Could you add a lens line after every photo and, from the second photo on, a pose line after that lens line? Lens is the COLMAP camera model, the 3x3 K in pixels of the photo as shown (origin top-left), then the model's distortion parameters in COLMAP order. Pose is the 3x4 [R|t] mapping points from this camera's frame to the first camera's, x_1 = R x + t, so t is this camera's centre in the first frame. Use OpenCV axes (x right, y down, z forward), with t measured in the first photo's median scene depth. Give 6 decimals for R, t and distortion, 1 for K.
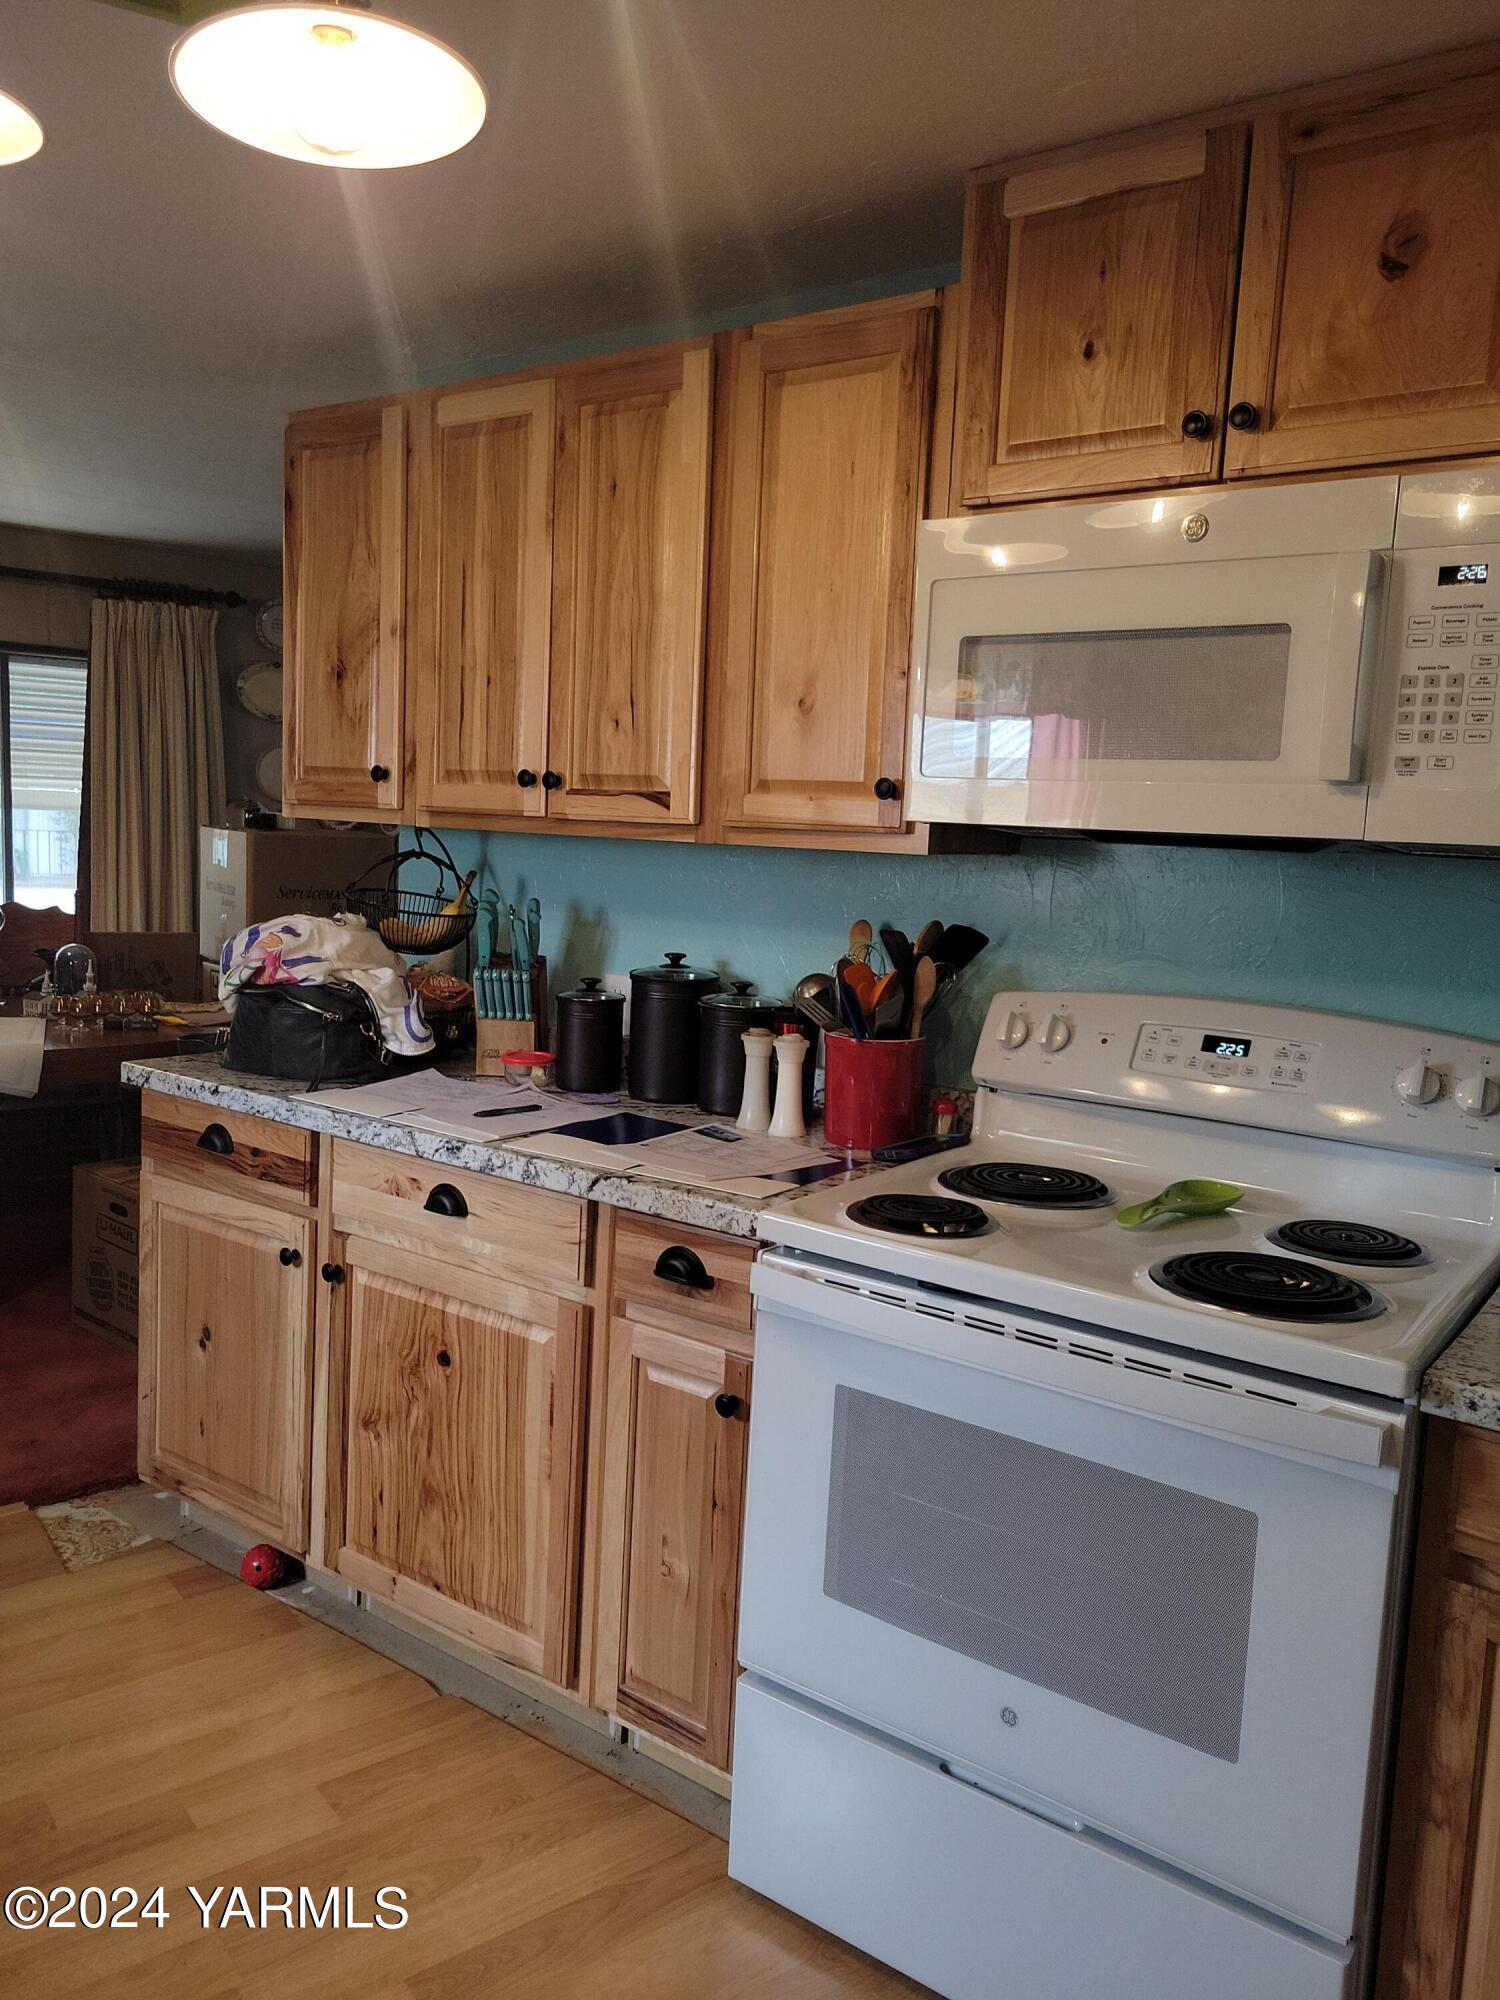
lens RADIAL K [[1502.9, 0, 746.2], [0, 1502.9, 1004.8], [0, 0, 1]] dist [0.032922, -0.028669]
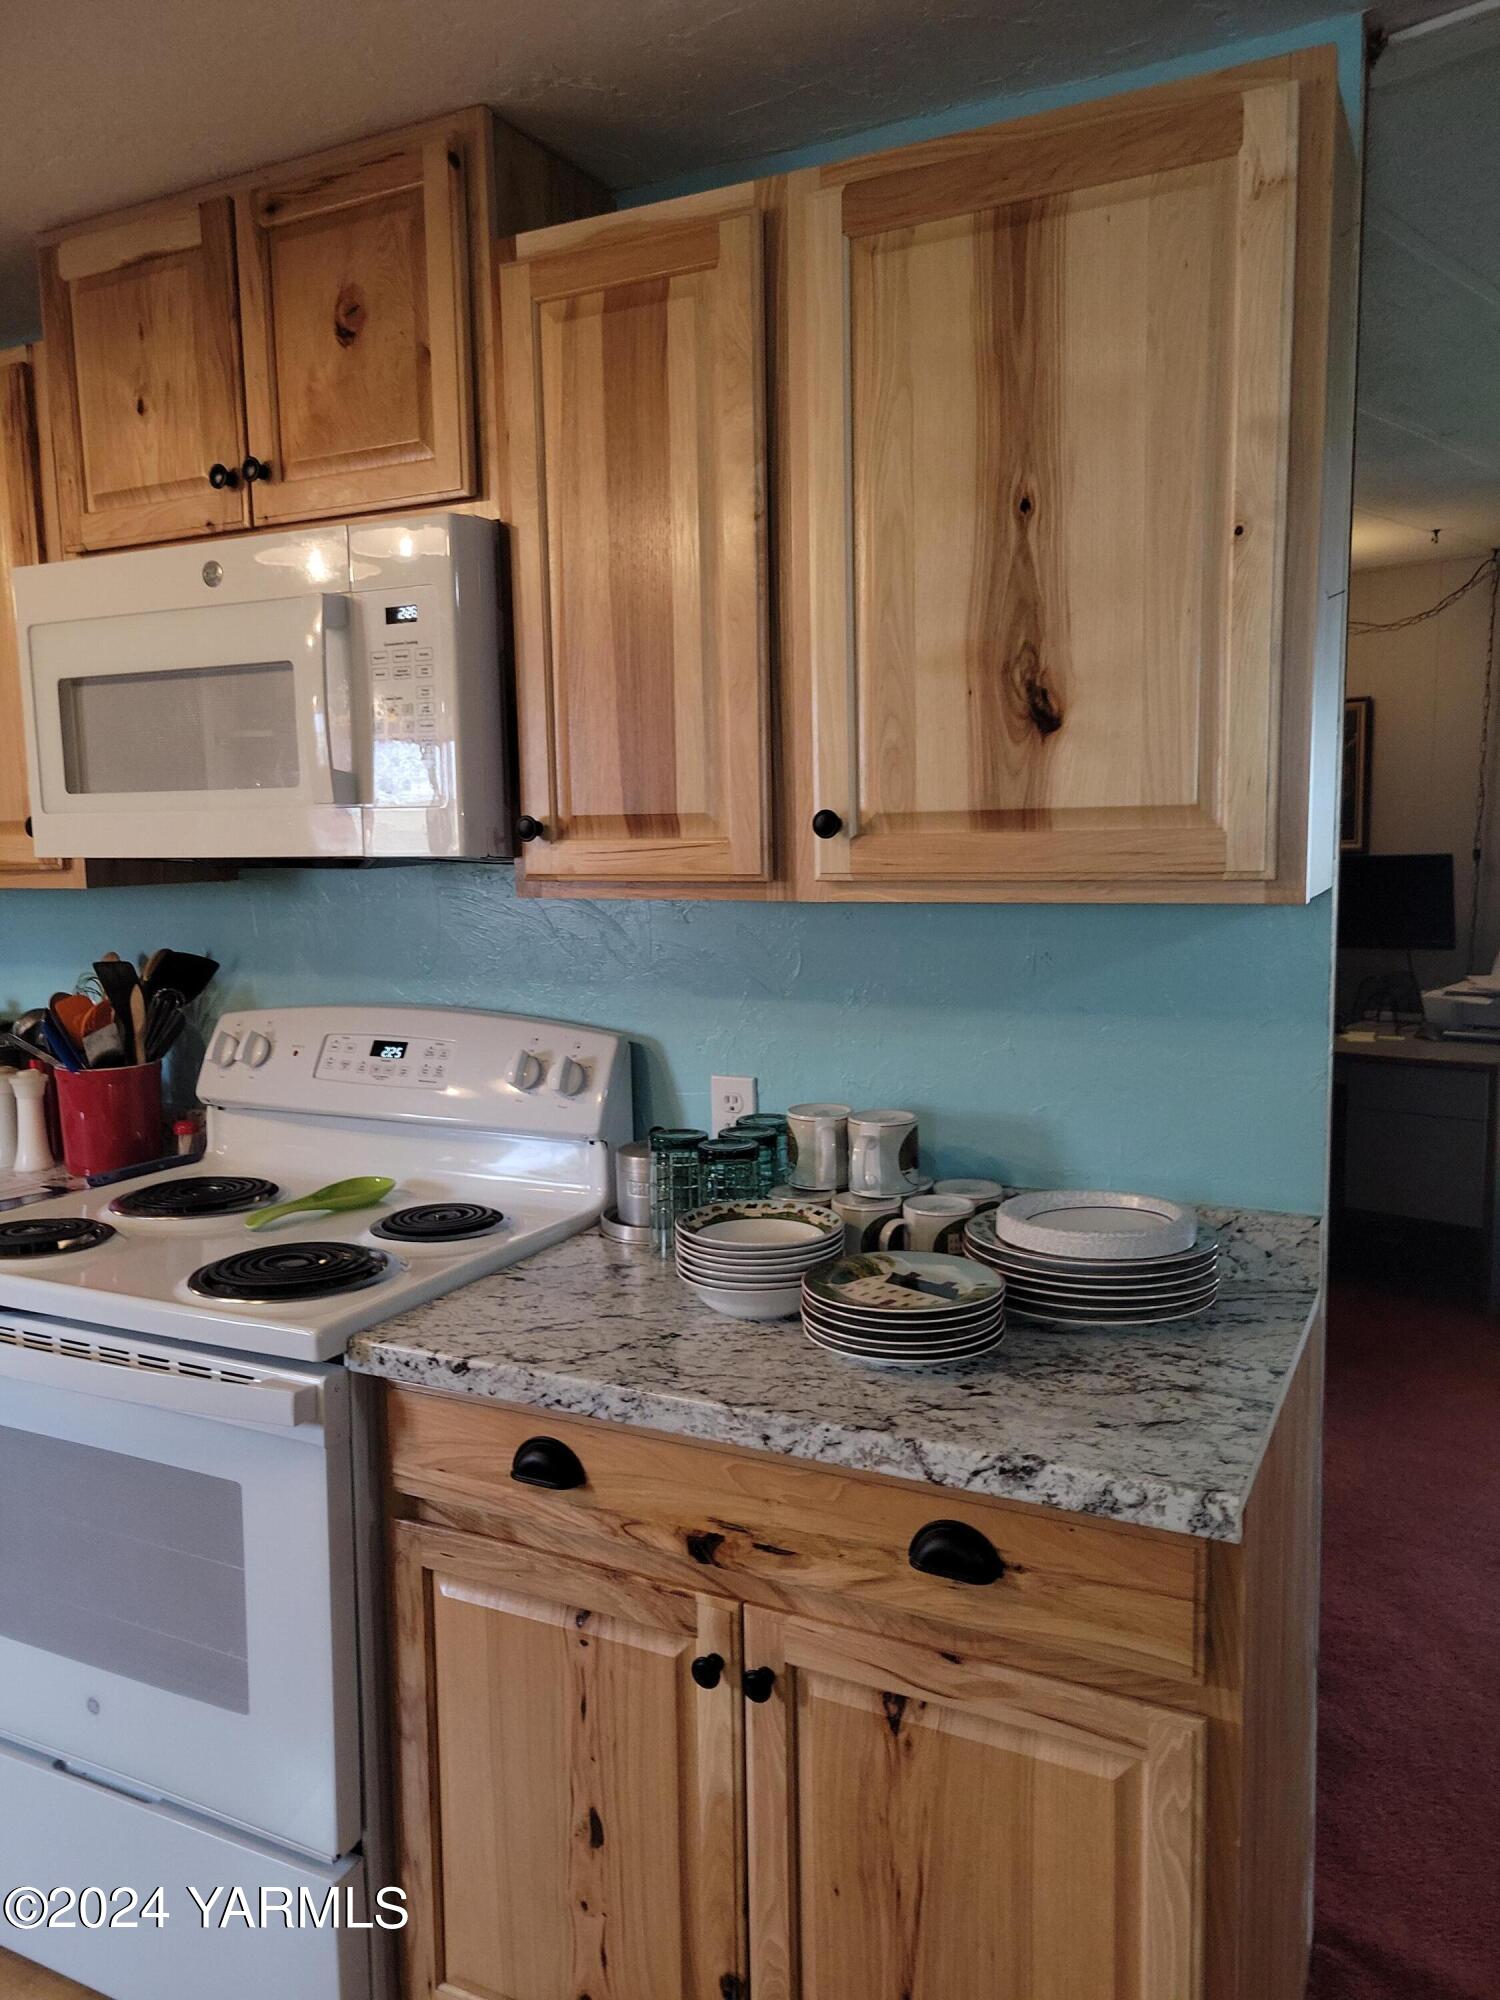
lens RADIAL K [[1502.9, 0, 744.8], [0, 1502.9, 1011.5], [0, 0, 1]] dist [0.032922, -0.028669]
pose [[0.983090, -0.078939, 0.165235, 0.445284], [0.079515, 0.996829, 0.003139, 0.019518], [-0.164959, 0.010052, 0.986249, -0.111542]]
